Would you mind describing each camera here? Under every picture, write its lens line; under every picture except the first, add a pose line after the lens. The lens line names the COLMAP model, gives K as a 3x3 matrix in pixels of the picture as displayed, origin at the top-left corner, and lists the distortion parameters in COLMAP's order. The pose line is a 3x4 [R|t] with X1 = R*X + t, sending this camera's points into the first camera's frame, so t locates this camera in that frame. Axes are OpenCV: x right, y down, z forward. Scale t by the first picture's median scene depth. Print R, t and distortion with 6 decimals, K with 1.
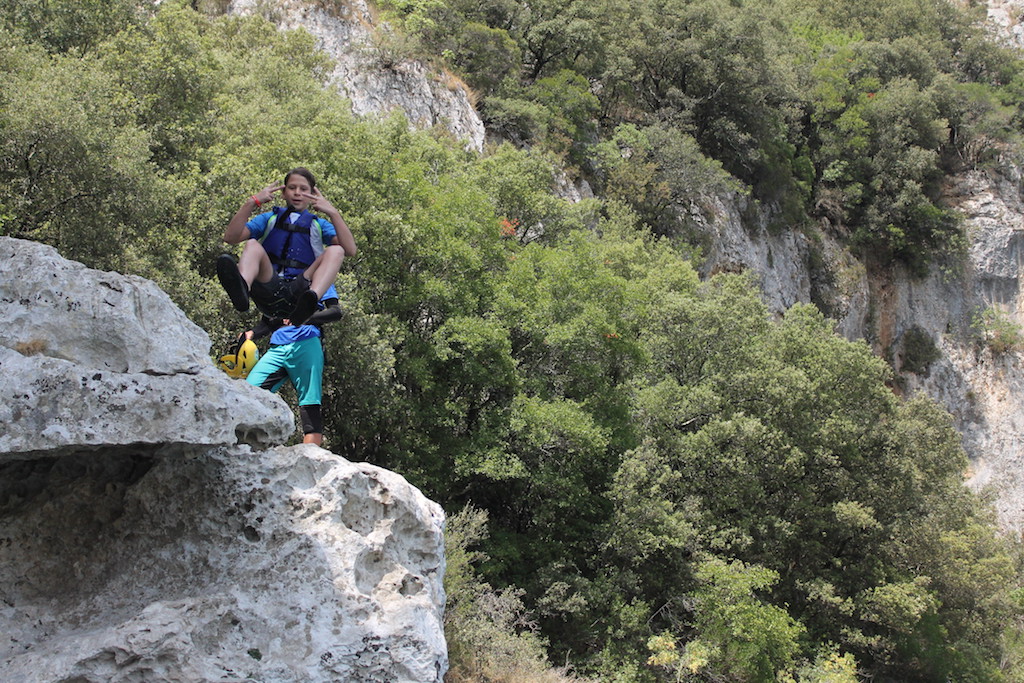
lens RADIAL K [[1570.8, 0, 507.9], [0, 1570.8, 327.6], [0, 0, 1]] dist [-0.042839, 0.169837]
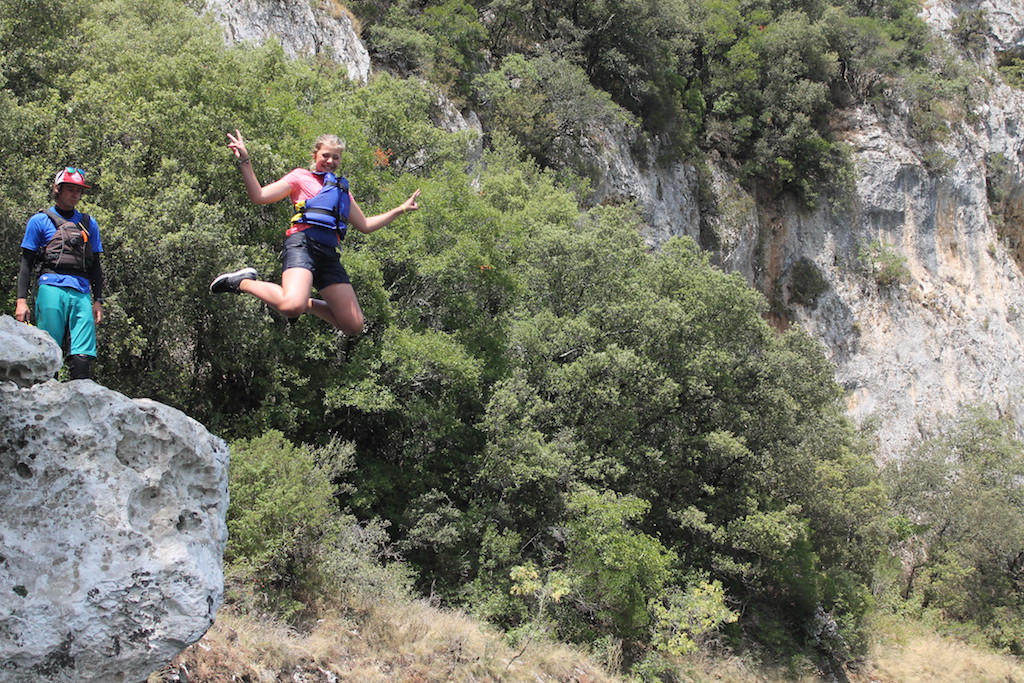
lens RADIAL K [[1573.0, 0, 509.6], [0, 1573.0, 328.4], [0, 0, 1]] dist [-0.040396, 0.167745]
pose [[0.998153, 0.000714, 0.060746, 0.025213], [-0.003433, 0.998997, 0.044656, -0.001205], [-0.060653, -0.044782, 0.997154, -0.002053]]
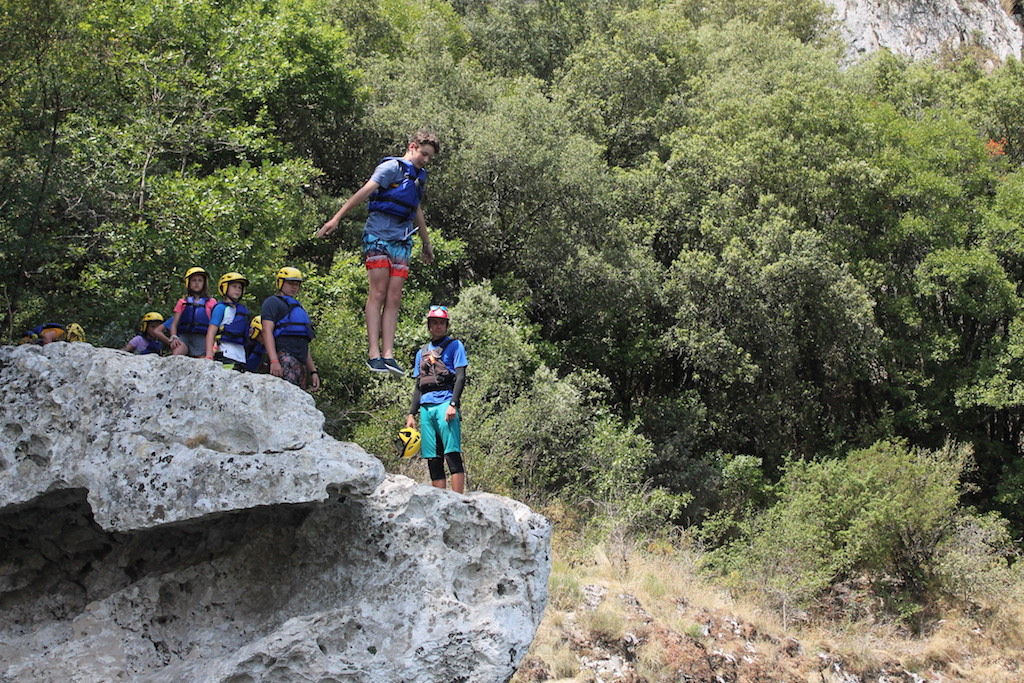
lens RADIAL K [[1570.8, 0, 507.9], [0, 1570.8, 327.6], [0, 0, 1]] dist [-0.042839, 0.169837]
pose [[0.900079, -0.122302, -0.418211, 0.153294], [0.143590, 0.989442, 0.019683, -0.021266], [0.411388, -0.077768, 0.908136, -0.042484]]
